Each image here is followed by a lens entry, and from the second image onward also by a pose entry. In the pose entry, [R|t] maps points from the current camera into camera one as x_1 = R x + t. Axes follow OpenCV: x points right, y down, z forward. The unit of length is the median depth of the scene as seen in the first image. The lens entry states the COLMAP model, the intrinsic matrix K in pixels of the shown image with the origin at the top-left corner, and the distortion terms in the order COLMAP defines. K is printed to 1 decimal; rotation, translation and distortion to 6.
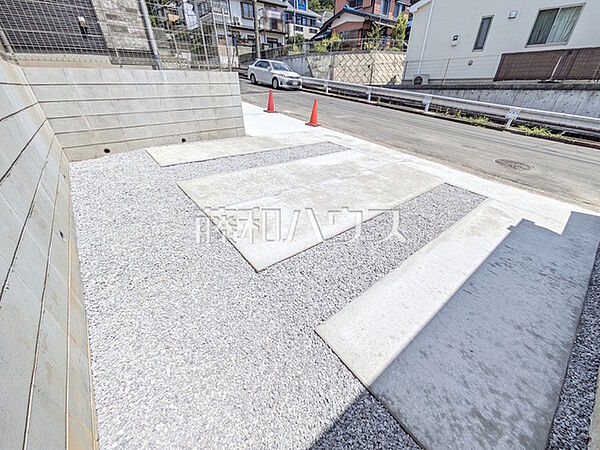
lens RADIAL K [[236.7, 0, 300.0], [0, 236.7, 225.0], [0, 0, 1]] dist [-0.000918, -0.000131]
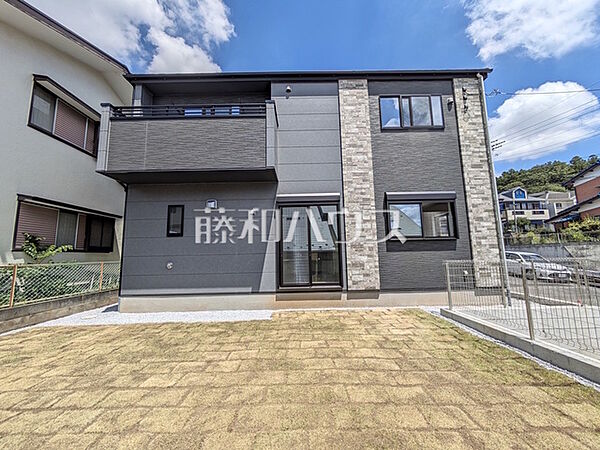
lens RADIAL K [[237.4, 0, 301.0], [0, 237.4, 225.8], [0, 0, 1]] dist [-0.001774, 0.000659]
pose [[0.770223, -0.087751, -0.631709, -0.282230], [-0.312410, 0.811608, -0.493652, -0.002683], [0.556019, 0.577574, 0.597705, -0.271465]]
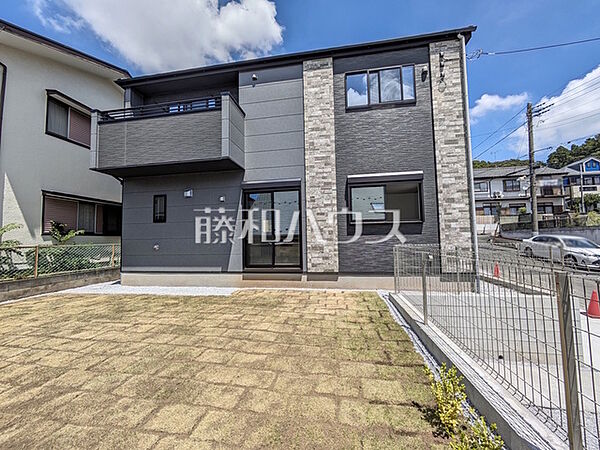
lens RADIAL K [[237.4, 0, 301.0], [0, 237.4, 225.8], [0, 0, 1]] dist [-0.001774, 0.000659]
pose [[0.649507, -0.048333, -0.758818, -0.118722], [-0.376627, 0.846498, -0.376289, -0.063606], [0.660525, 0.530194, 0.531602, -0.164840]]
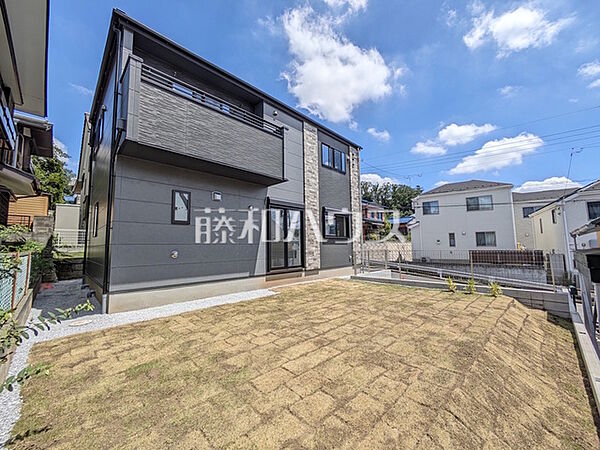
lens RADIAL K [[237.4, 0, 301.0], [0, 237.4, 225.8], [0, 0, 1]] dist [-0.001774, 0.000659]
pose [[0.995121, 0.003746, 0.098588, -0.679006], [0.054727, 0.810491, -0.583189, 0.173290], [-0.082090, 0.585739, 0.806332, -0.554527]]
